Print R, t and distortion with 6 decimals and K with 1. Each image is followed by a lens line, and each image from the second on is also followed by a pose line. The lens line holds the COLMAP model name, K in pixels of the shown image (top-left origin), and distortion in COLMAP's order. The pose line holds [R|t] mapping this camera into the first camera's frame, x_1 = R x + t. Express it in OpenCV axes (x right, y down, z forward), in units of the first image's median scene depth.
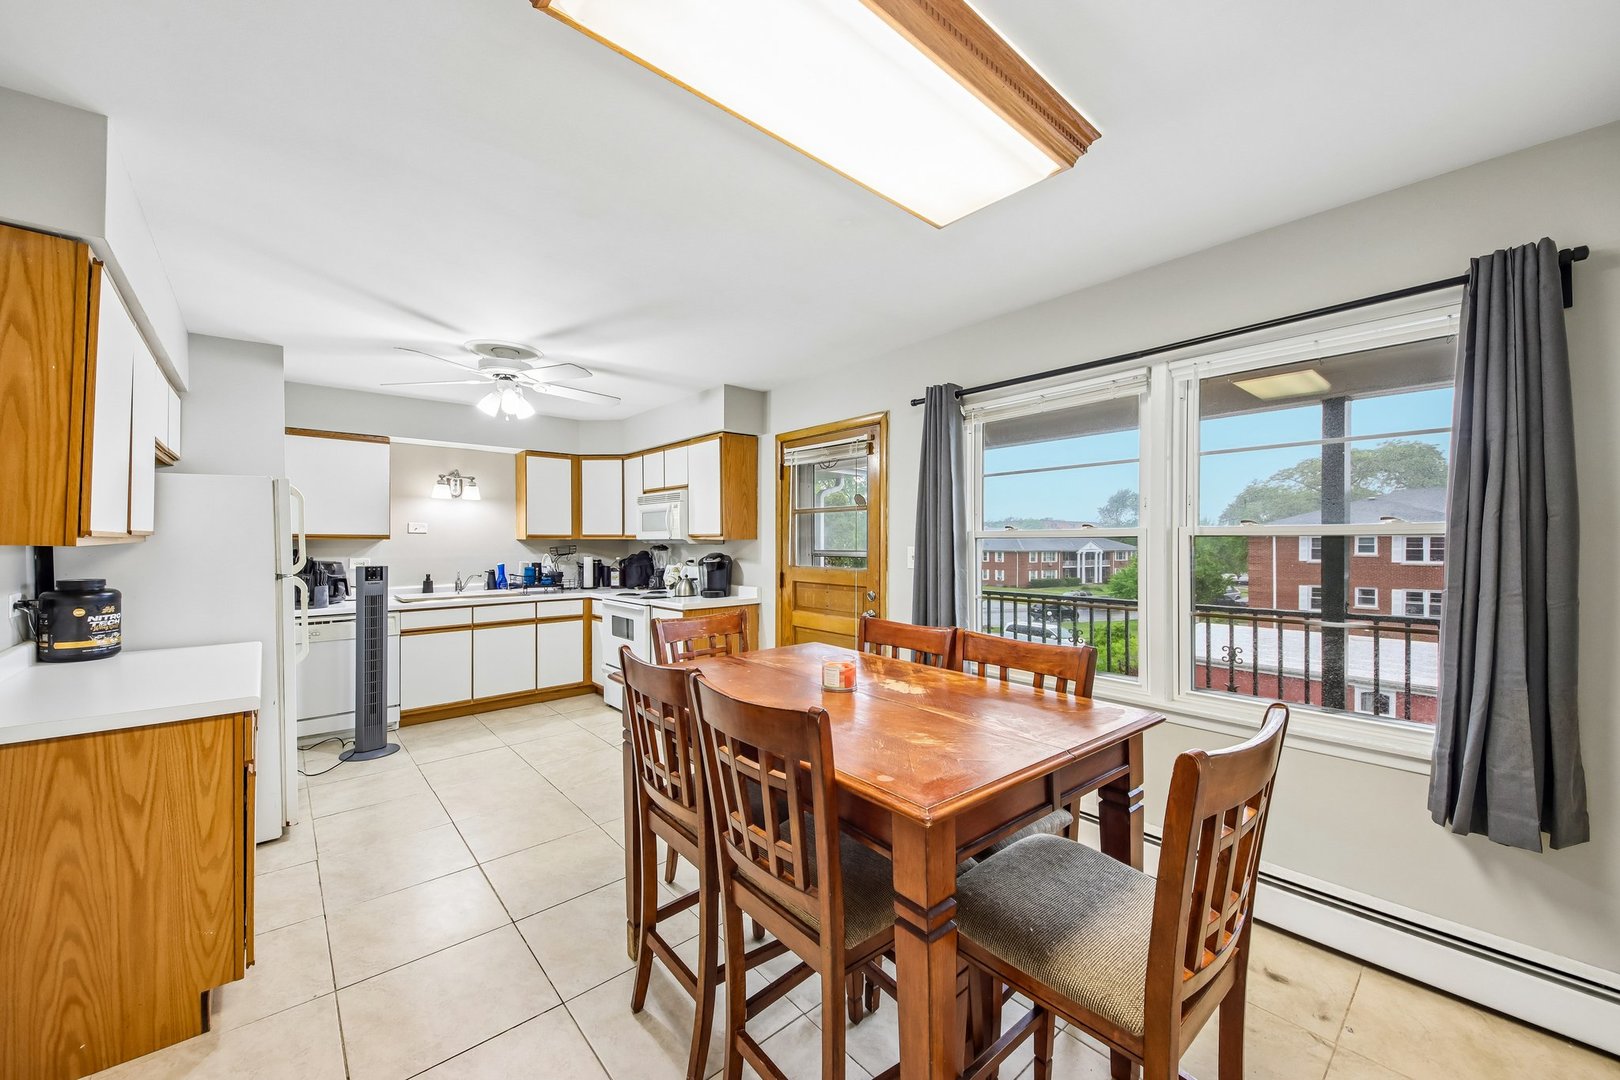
lens RADIAL K [[612.1, 0, 809.8], [0, 612.1, 544.7], [0, 0, 1]] dist [0.000021, -0.000014]
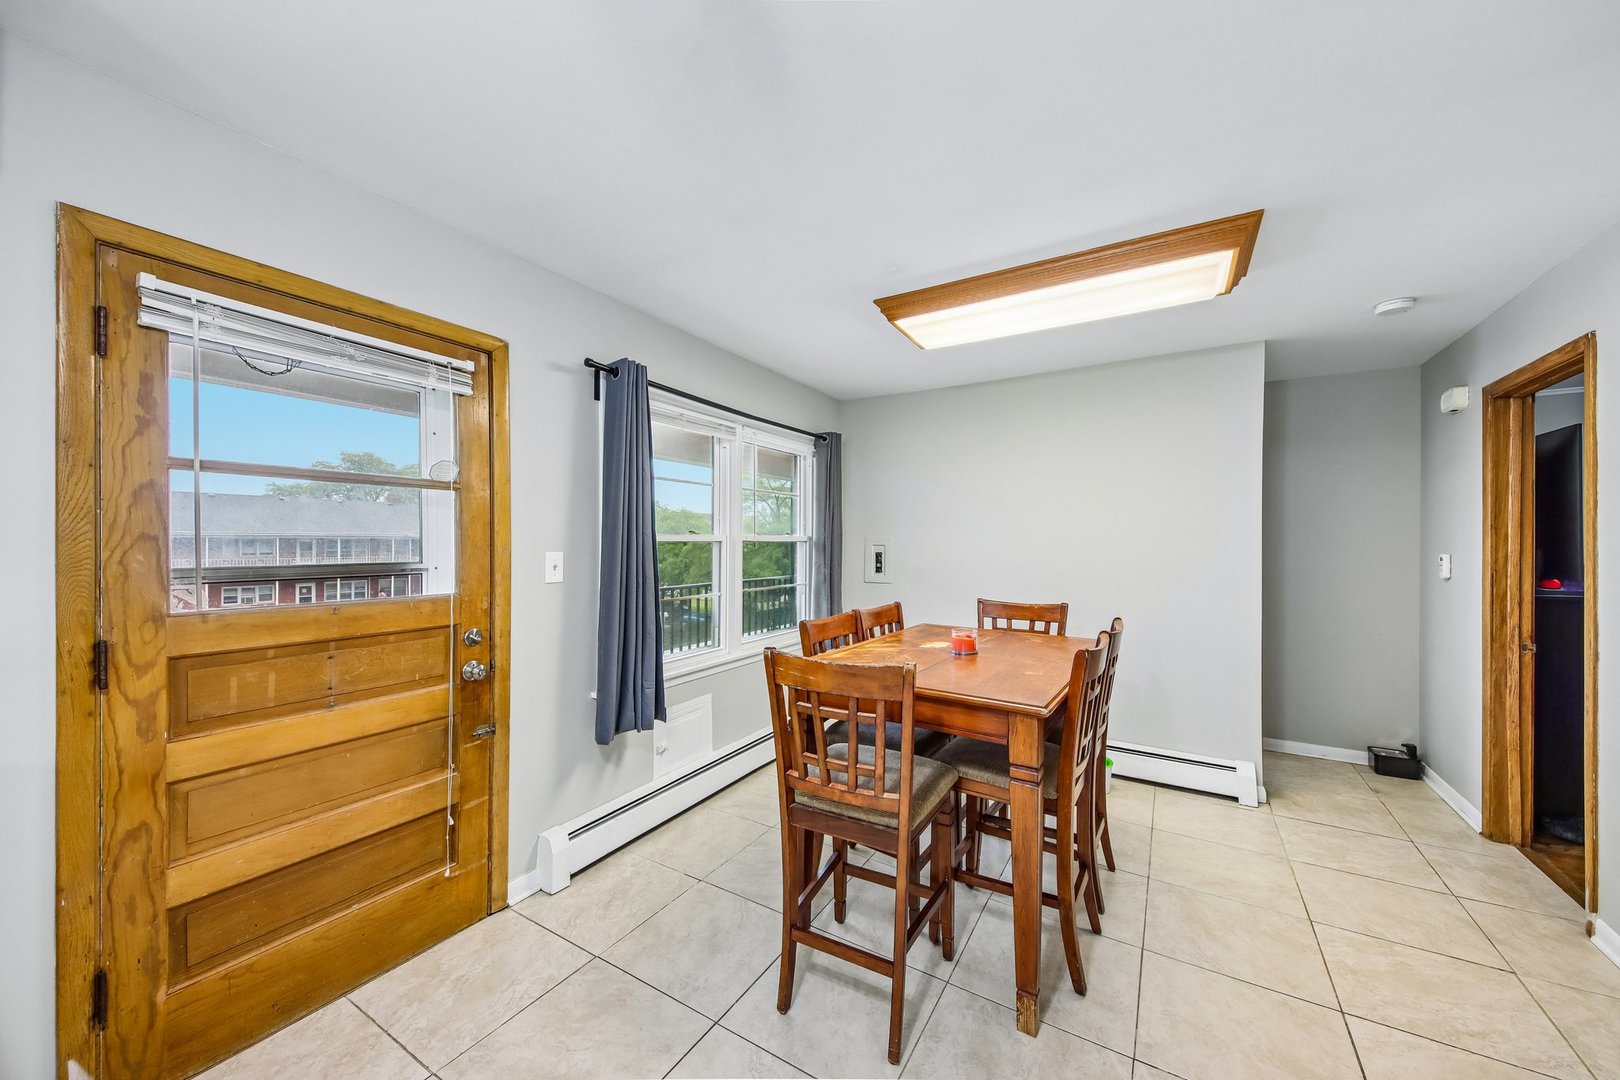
lens RADIAL K [[581.8, 0, 812.3], [0, 581.8, 545.2], [0, 0, 1]] dist [0.038017, -0.016259]
pose [[-0.309301, 0.001033, 0.950964, -0.399885], [0.005722, 0.999983, 0.000775, -0.003564], [-0.950947, 0.005681, -0.309302, 0.638507]]
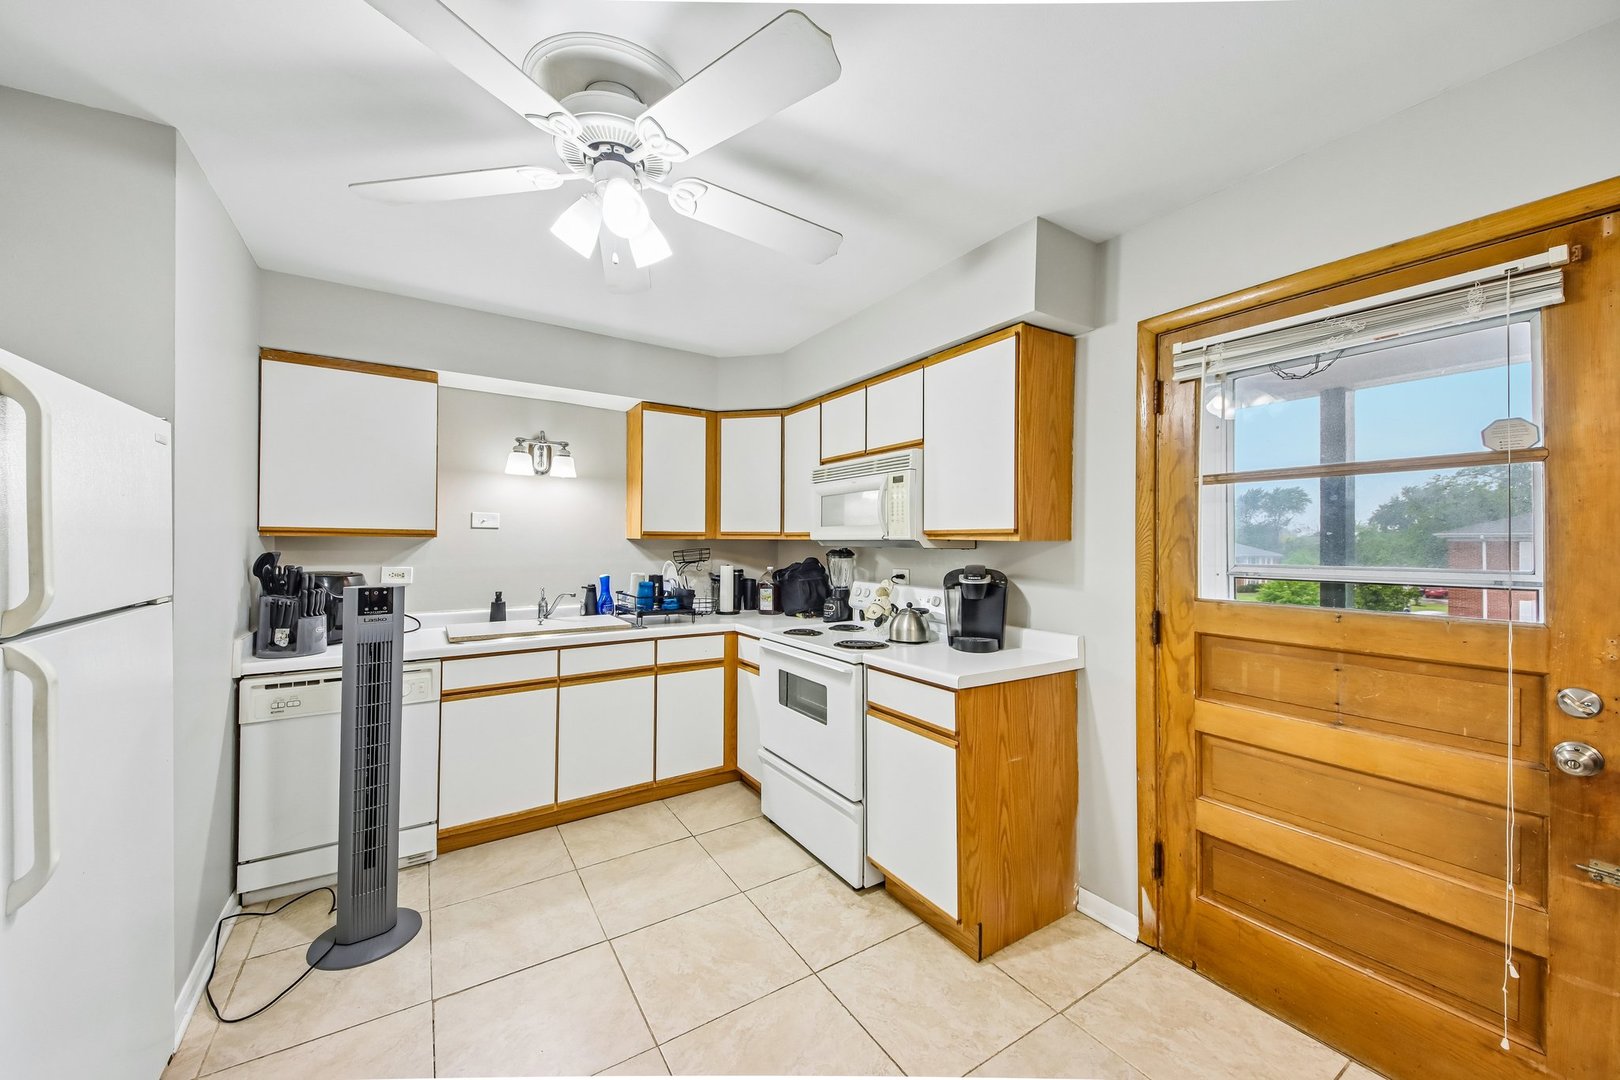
lens RADIAL K [[592.8, 0, 785.3], [0, 592.8, 537.1], [0, 0, 1]] dist [-0.000945, -0.000400]
pose [[0.983698, 0.005517, -0.179746, -0.211794], [-0.008312, 0.999856, -0.014800, -0.002373], [0.179639, 0.016052, 0.983602, 0.433594]]
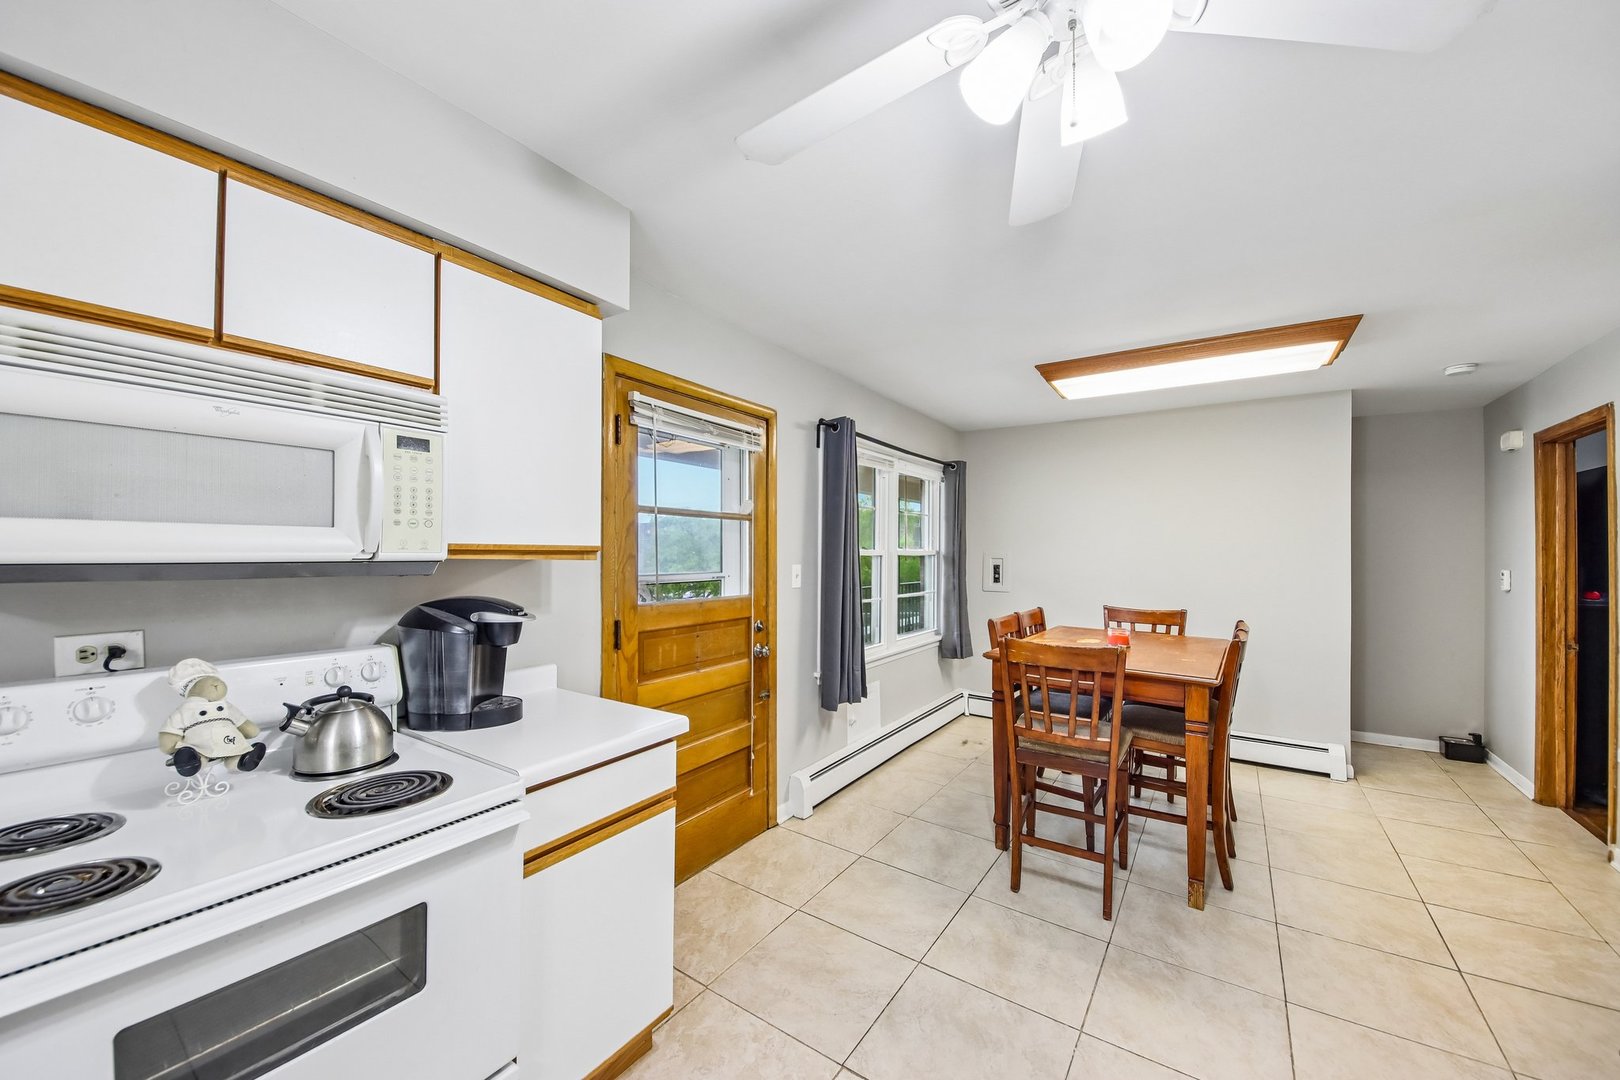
lens RADIAL K [[584.9, 0, 807.3], [0, 584.9, 545.6], [0, 0, 1]] dist [-0.000267, -0.009129]
pose [[-0.239662, 0.012943, 0.970770, -0.497083], [0.000069, 0.999911, -0.013315, -0.010929], [-0.970856, -0.003124, -0.239642, 0.831714]]
